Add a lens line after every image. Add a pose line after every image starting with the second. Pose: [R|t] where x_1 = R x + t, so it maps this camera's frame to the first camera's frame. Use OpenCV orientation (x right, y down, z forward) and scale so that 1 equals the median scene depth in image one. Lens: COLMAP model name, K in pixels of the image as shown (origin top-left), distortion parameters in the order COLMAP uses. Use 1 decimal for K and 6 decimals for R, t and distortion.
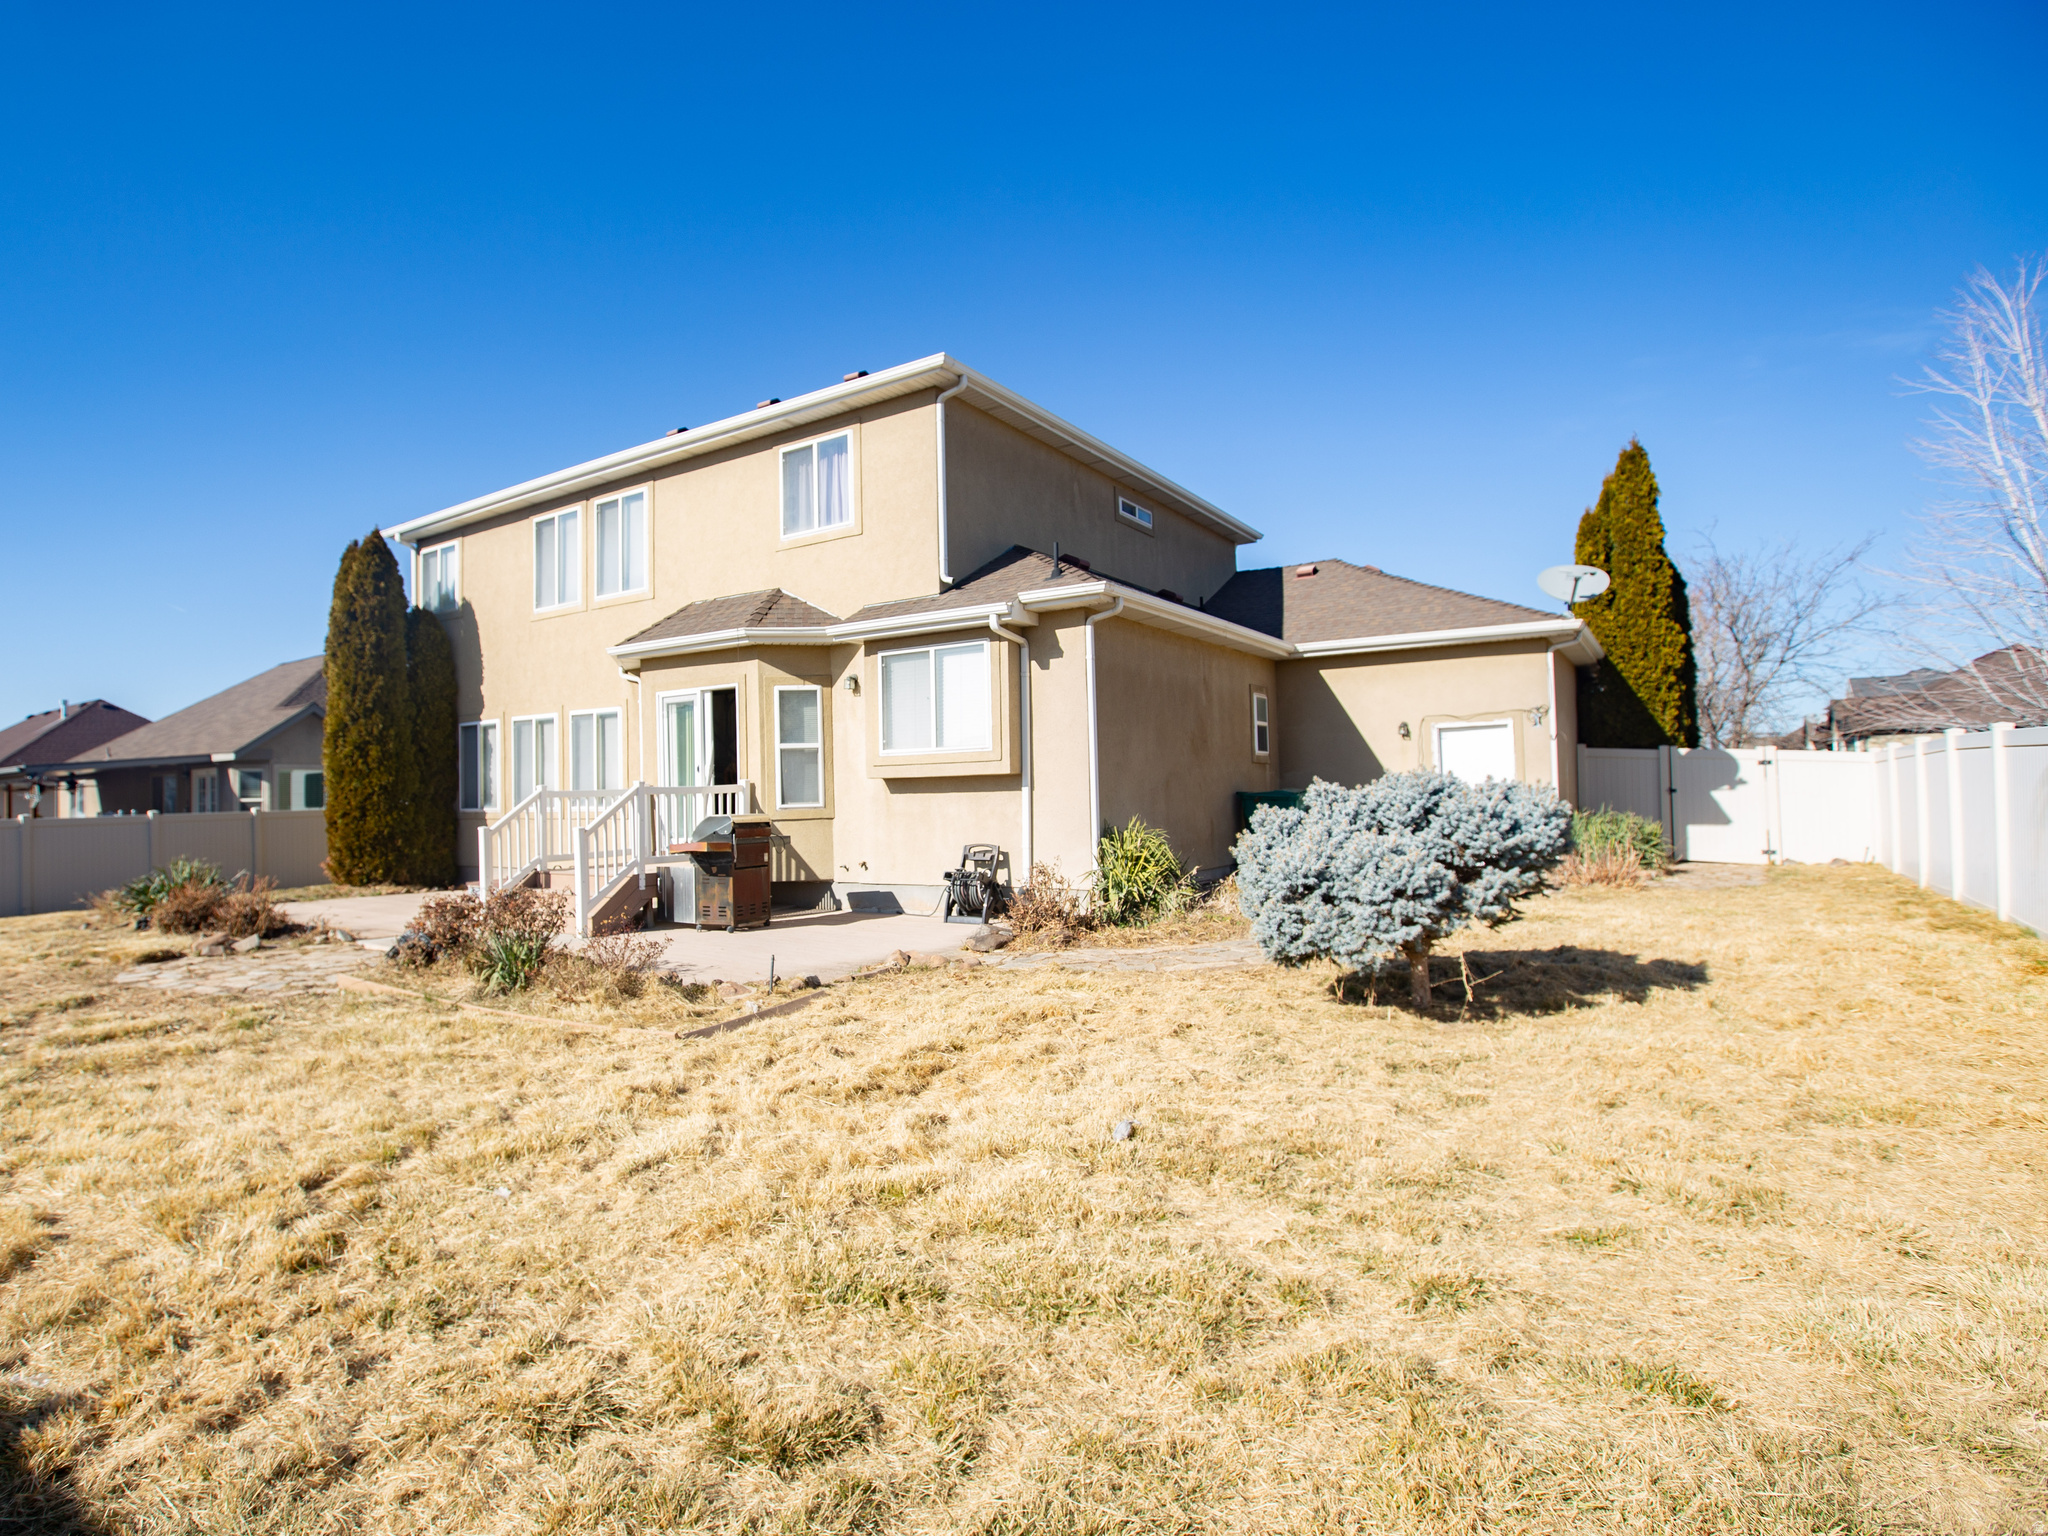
lens RADIAL K [[988.2, 0, 1024.0], [0, 988.2, 768.0], [0, 0, 1]] dist [-0.001430, -0.000043]
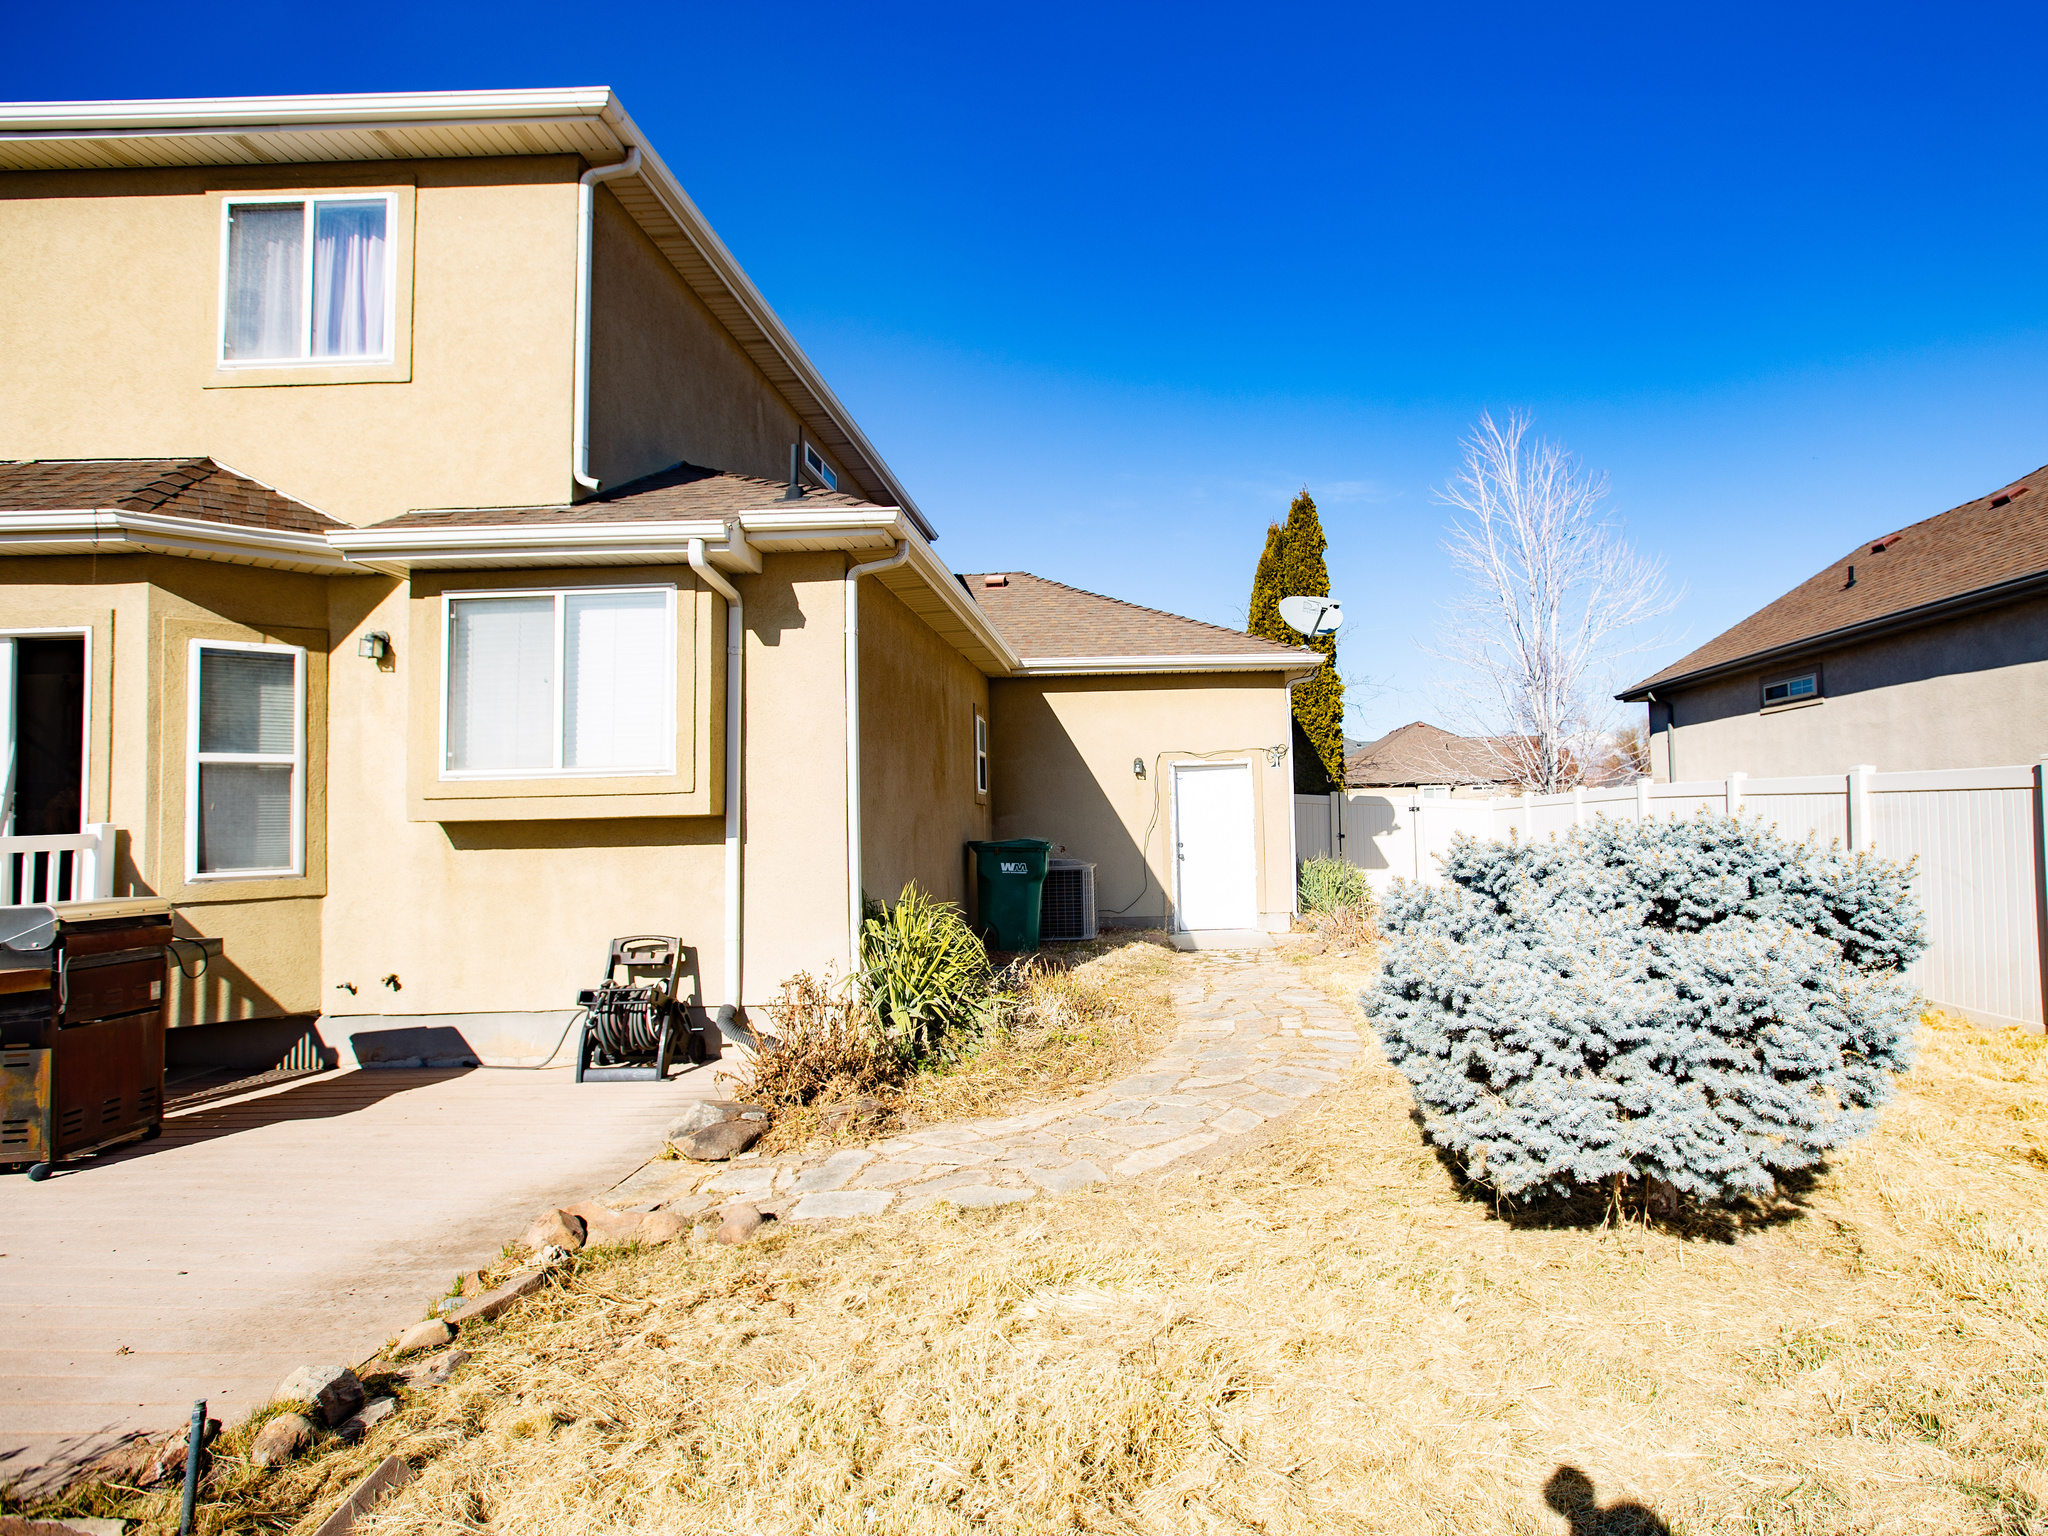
lens RADIAL K [[1052.0, 0, 1172.3], [0, 1052.0, 773.9], [0, 0, 1]] dist [-0.038118, 0.015393]
pose [[0.862419, 0.026279, 0.505513, -0.085015], [-0.008907, 0.999285, -0.036753, 0.001361], [-0.506117, 0.027194, 0.862036, 0.299501]]
